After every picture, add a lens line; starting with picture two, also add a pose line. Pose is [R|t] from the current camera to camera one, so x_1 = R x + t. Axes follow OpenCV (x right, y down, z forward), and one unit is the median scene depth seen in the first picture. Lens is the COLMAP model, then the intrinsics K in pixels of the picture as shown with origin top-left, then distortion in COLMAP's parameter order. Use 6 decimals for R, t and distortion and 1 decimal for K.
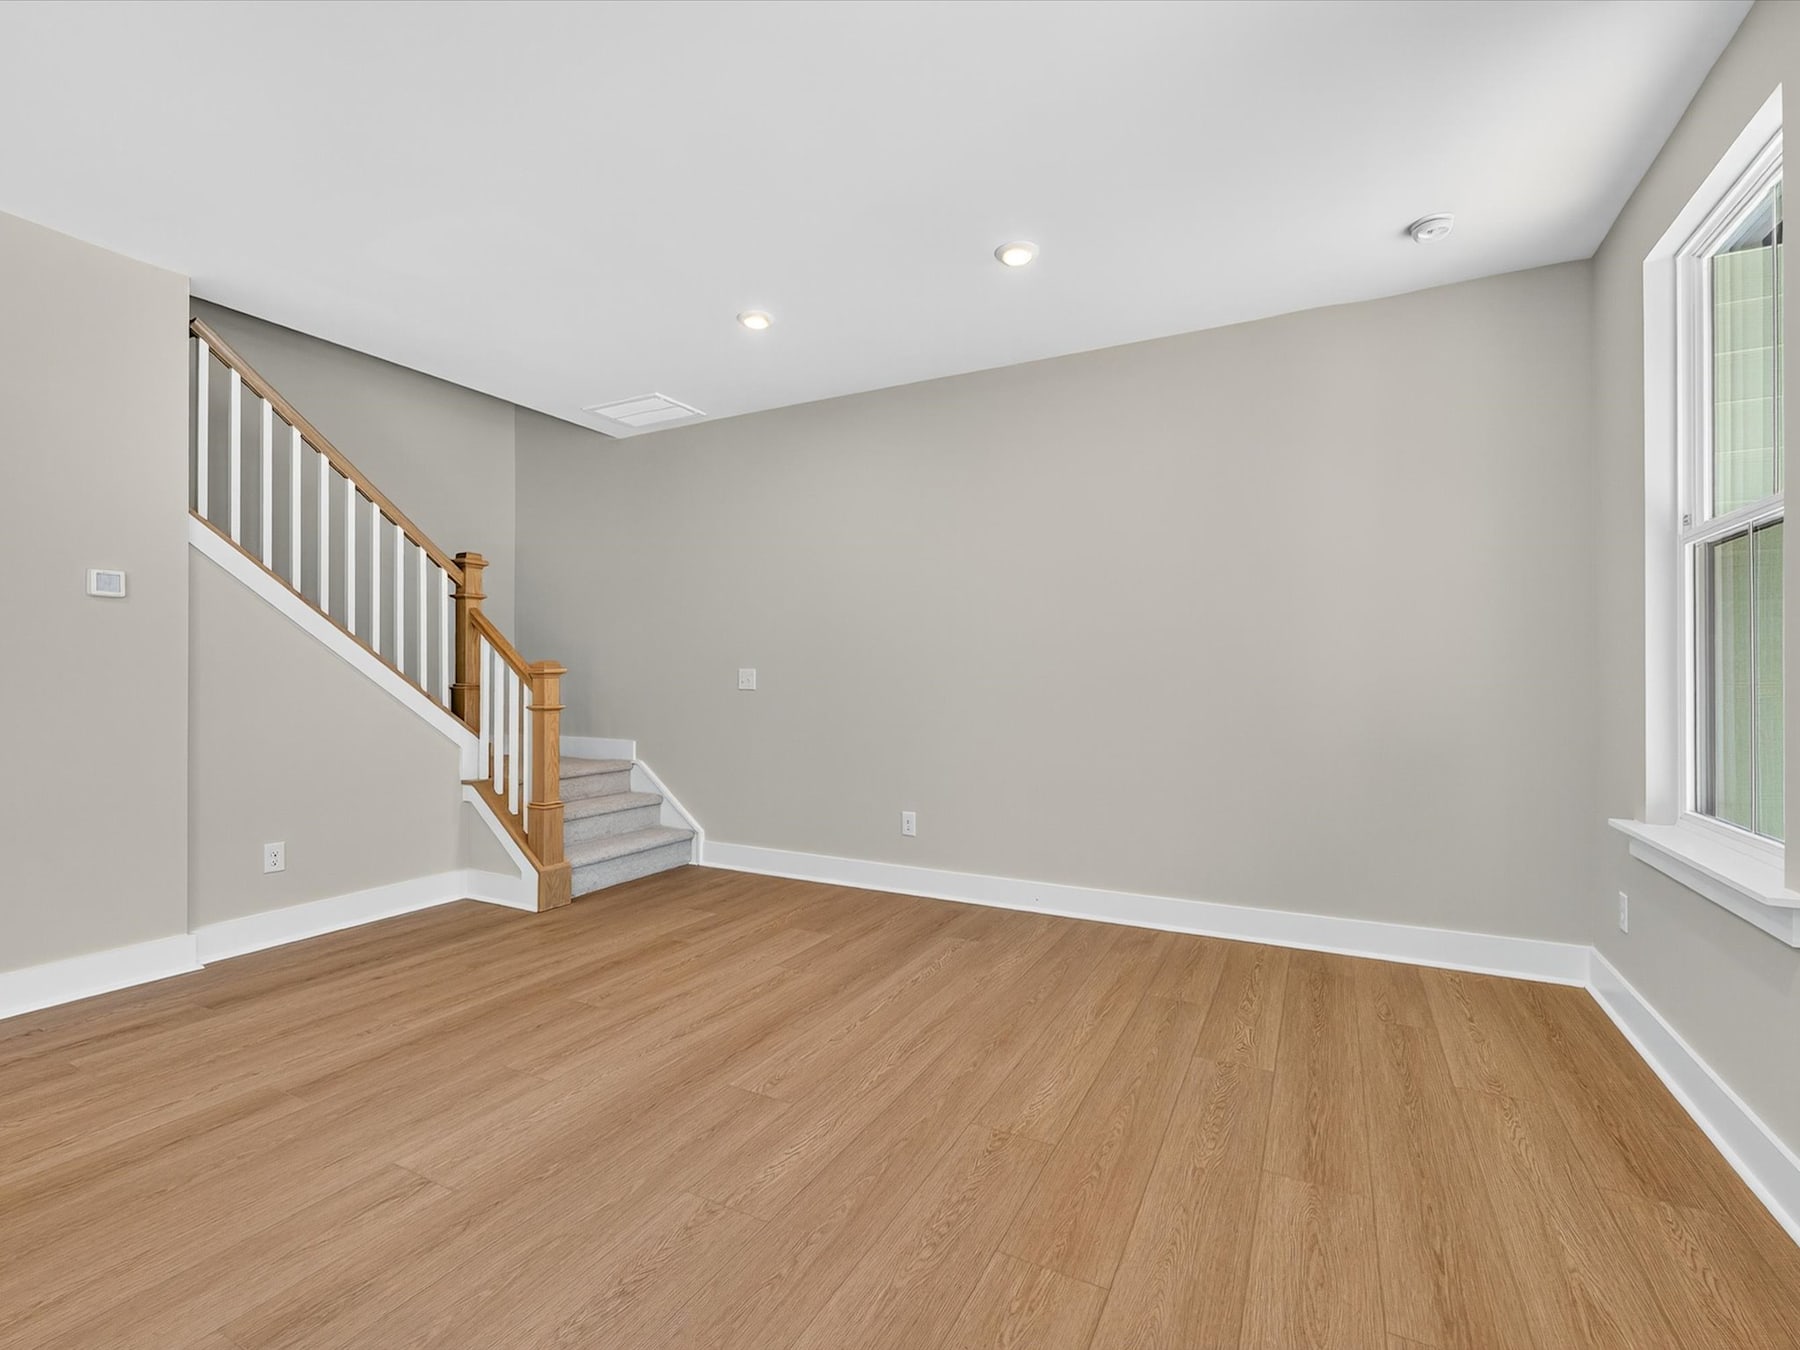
lens RADIAL K [[807.6, 0, 898.7], [0, 807.6, 684.4], [0, 0, 1]] dist [-0.000297, -0.000366]
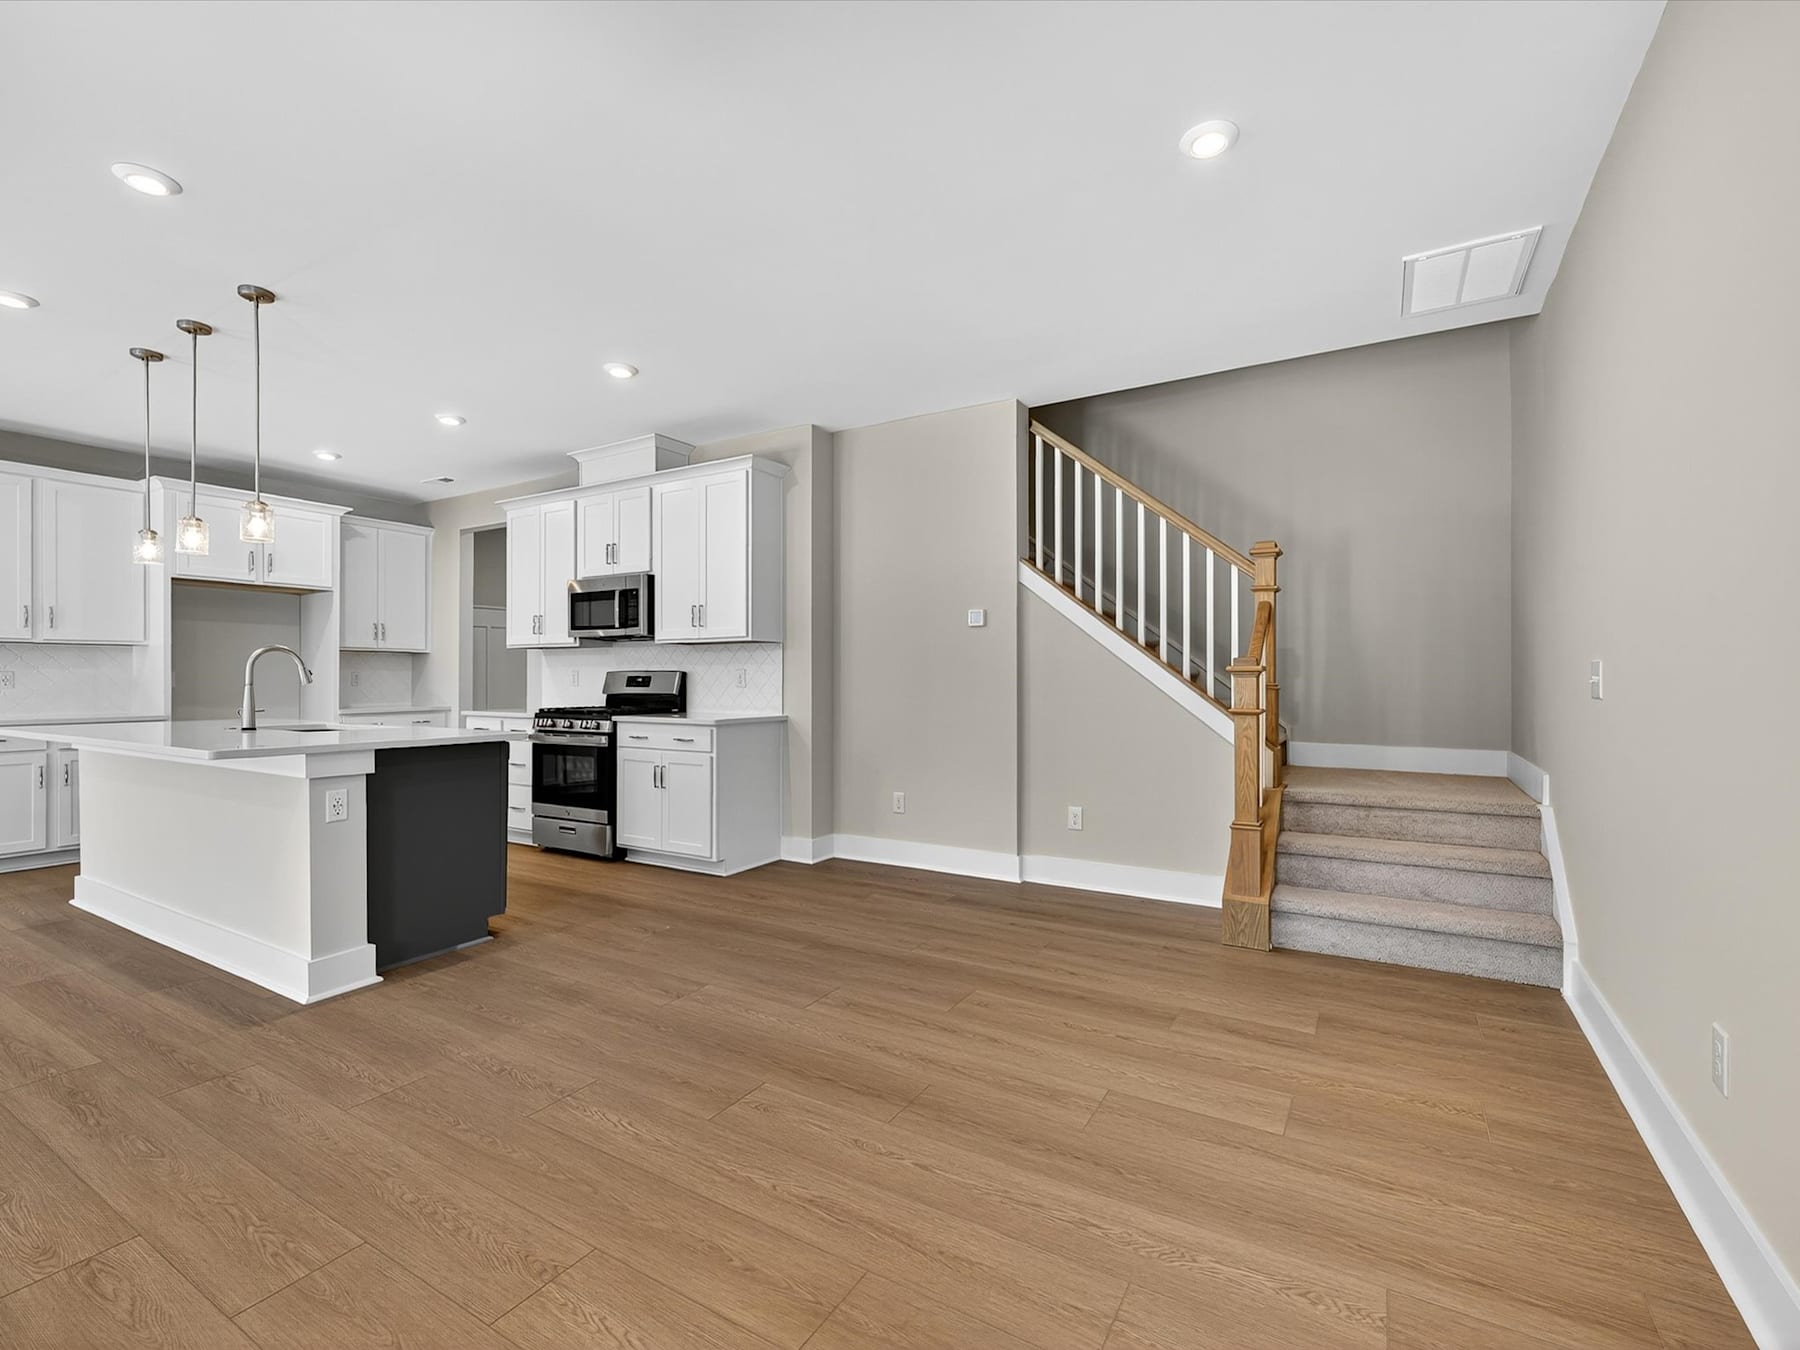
lens RADIAL K [[807.6, 0, 904.6], [0, 807.6, 671.0], [0, 0, 1]] dist [-0.000297, -0.000366]
pose [[-0.040670, -0.009684, -0.999126, 0.485375], [-0.008072, 0.999924, -0.009364, -0.002511], [0.999140, 0.007685, -0.040745, 0.749548]]
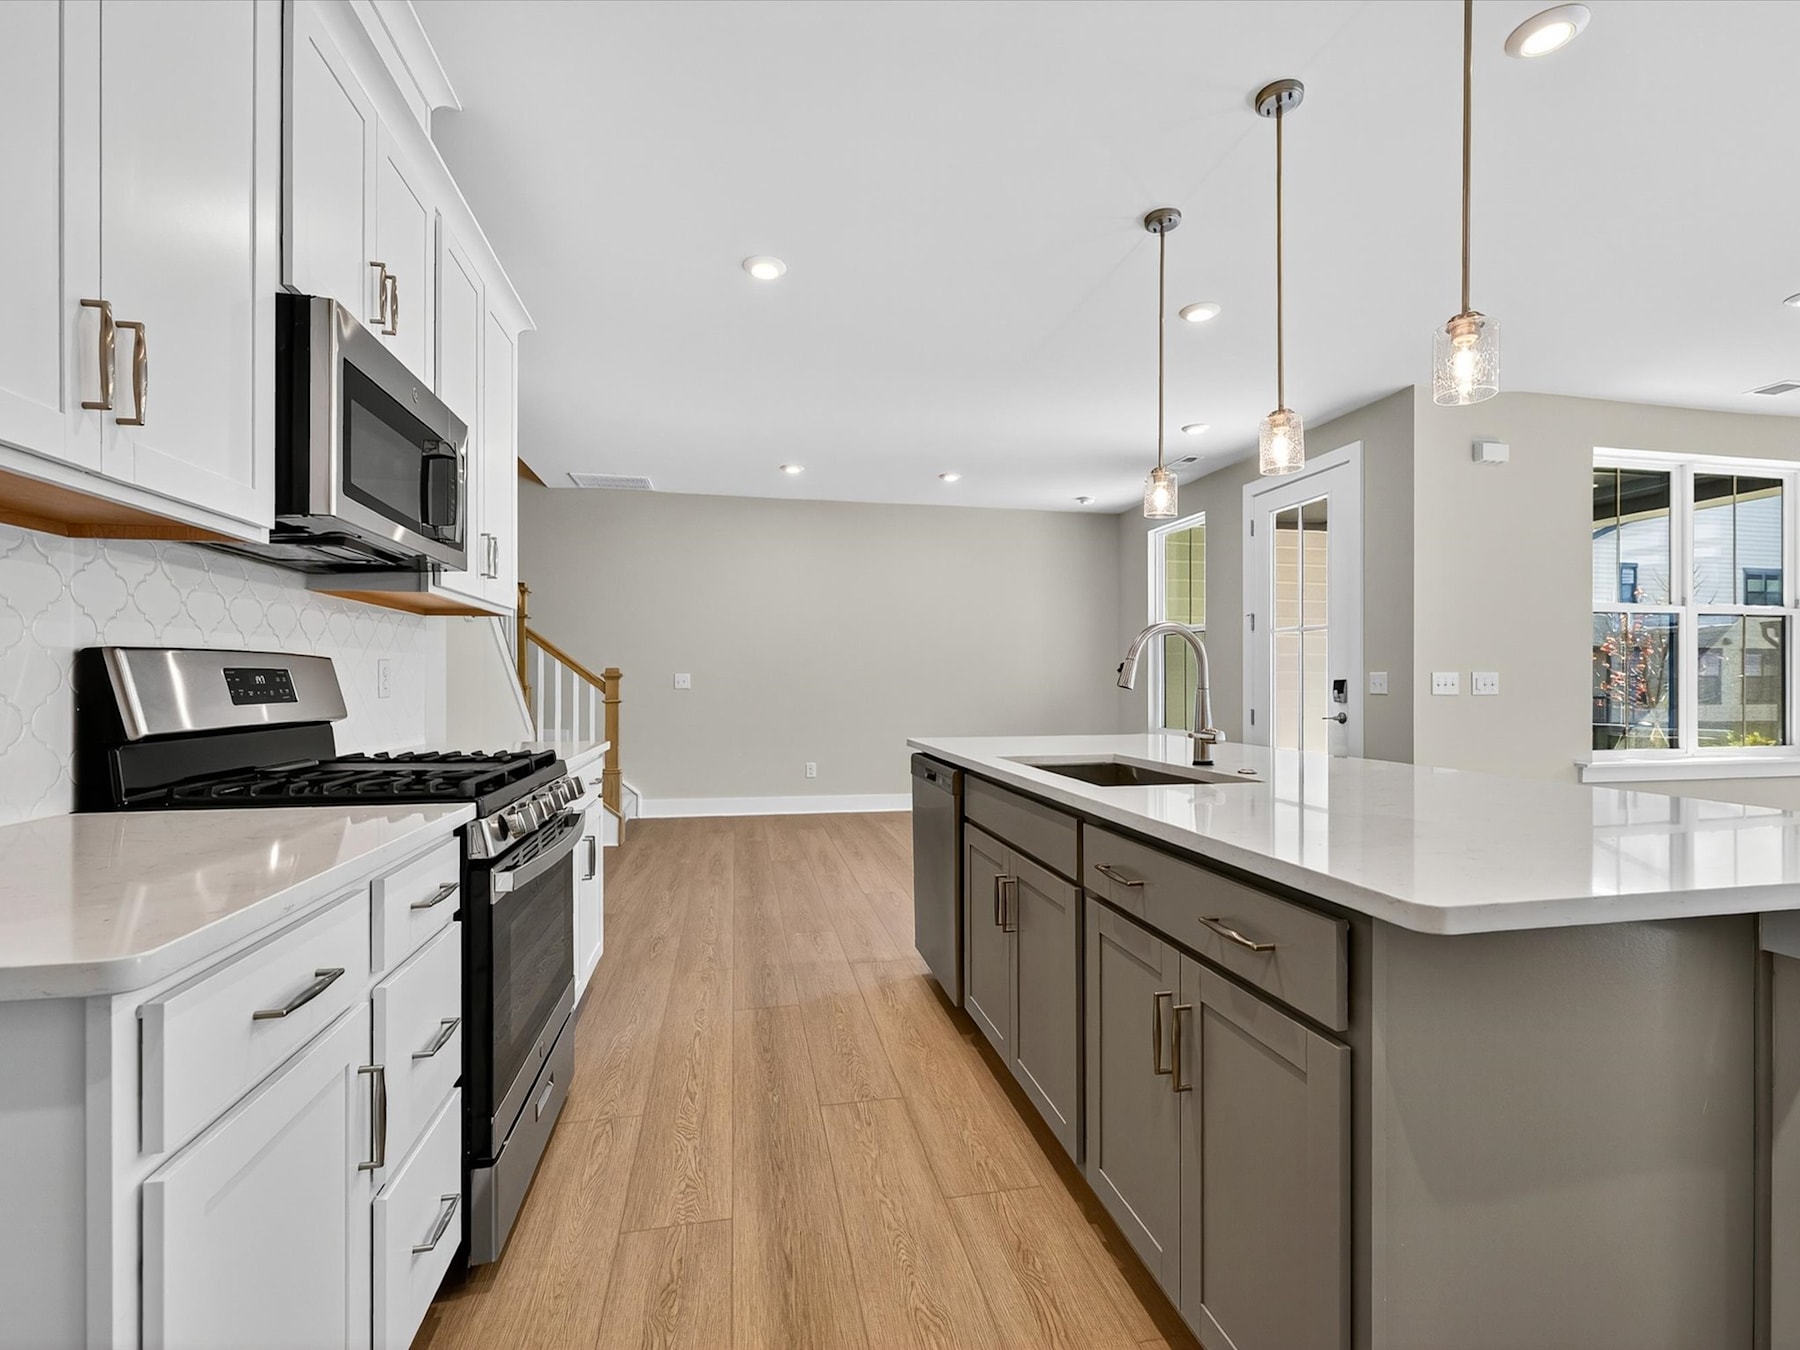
lens RADIAL K [[807.6, 0, 893.7], [0, 807.6, 679.5], [0, 0, 1]] dist [-0.000297, -0.000366]
pose [[0.772448, 0.004855, 0.635059, -1.043644], [0.001905, 0.999949, -0.009962, 0.007706], [-0.635075, 0.008906, 0.772399, -0.422897]]
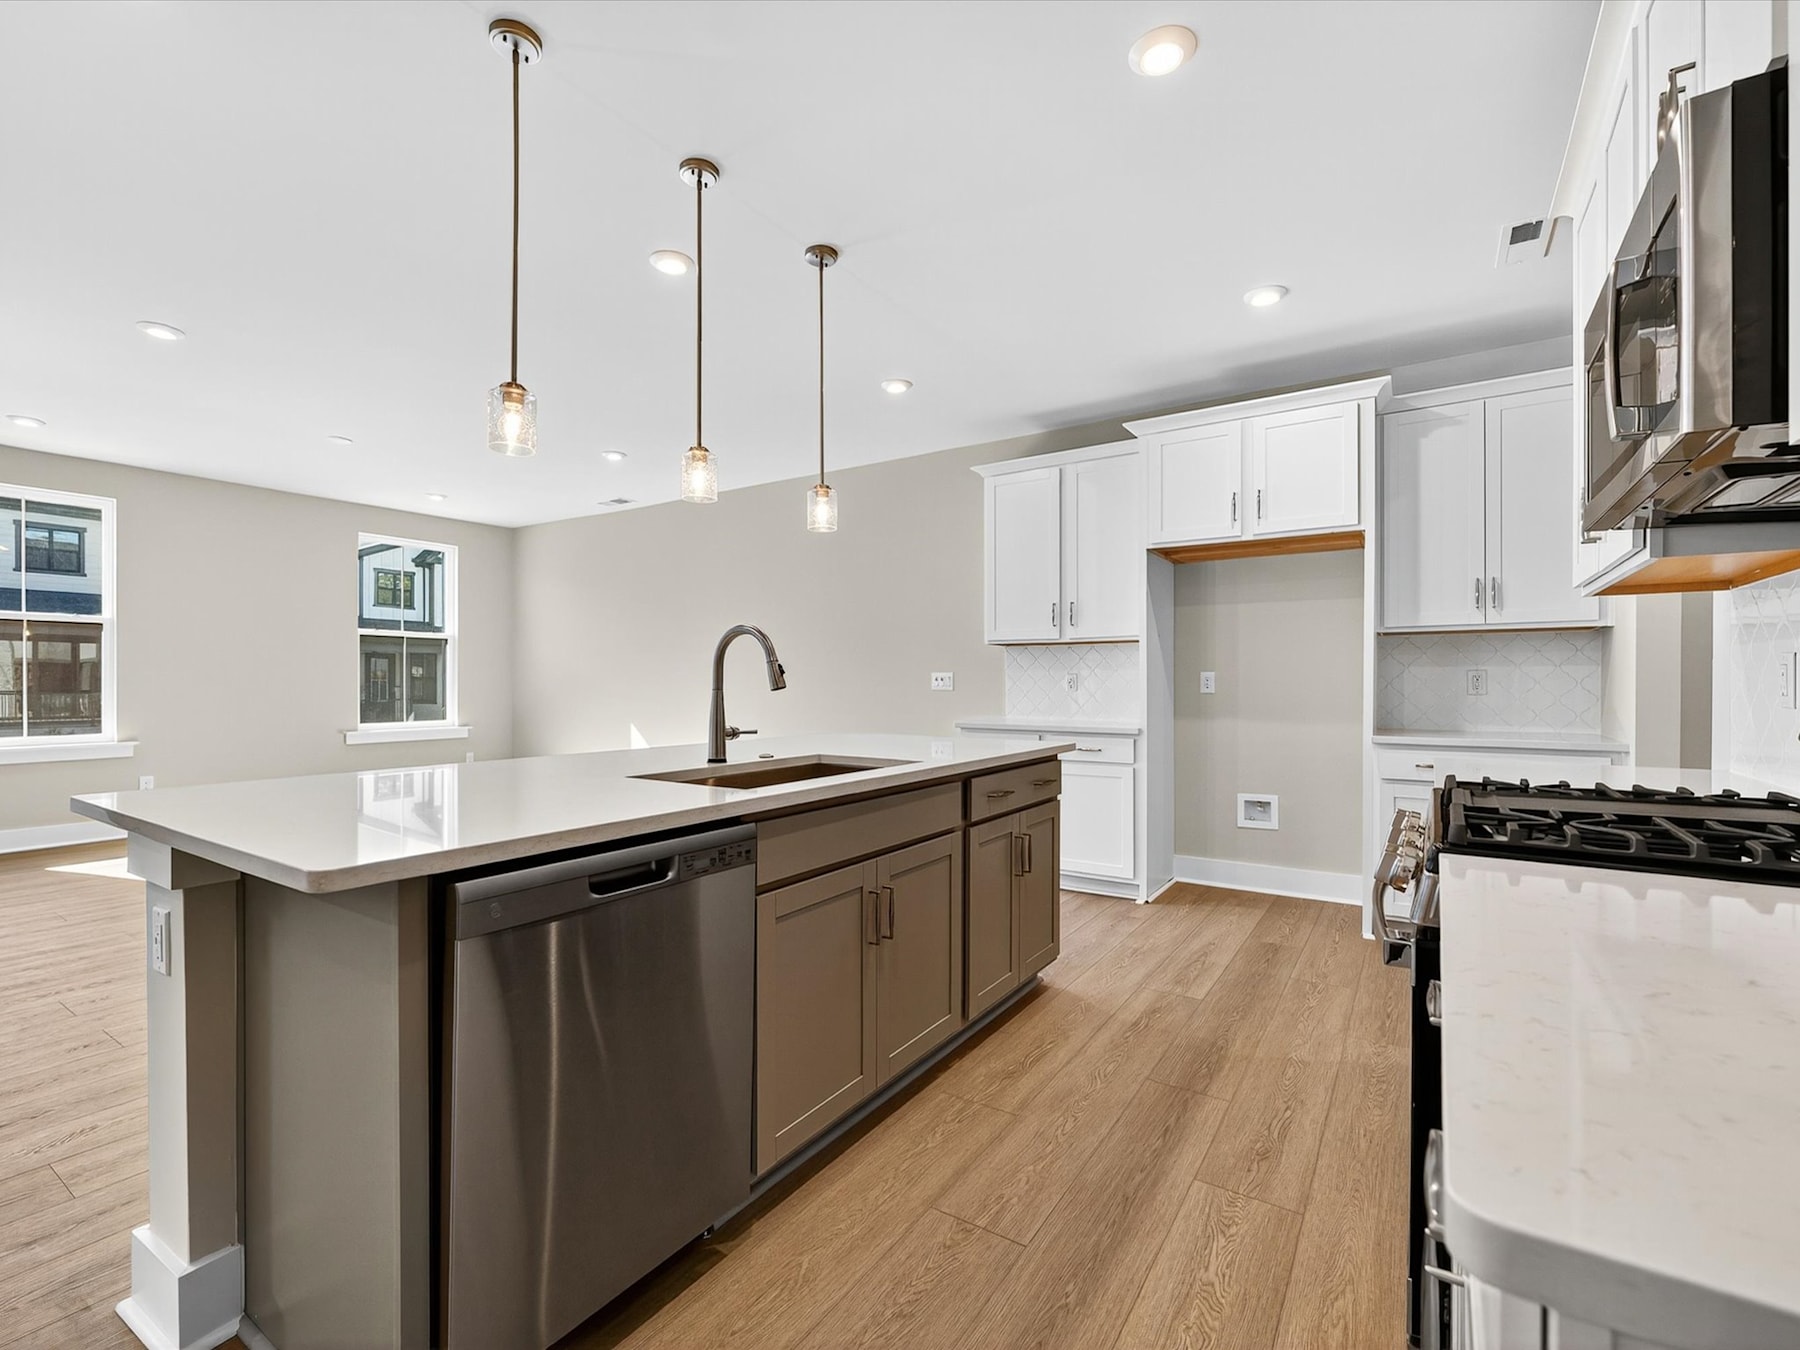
lens RADIAL K [[807.6, 0, 905.8], [0, 807.6, 679.7], [0, 0, 1]] dist [-0.000297, -0.000366]
pose [[-0.996453, -0.003212, 0.084096, -0.684866], [-0.002462, 0.999956, 0.009019, -0.003920], [-0.084121, 0.008780, -0.996417, 0.502397]]
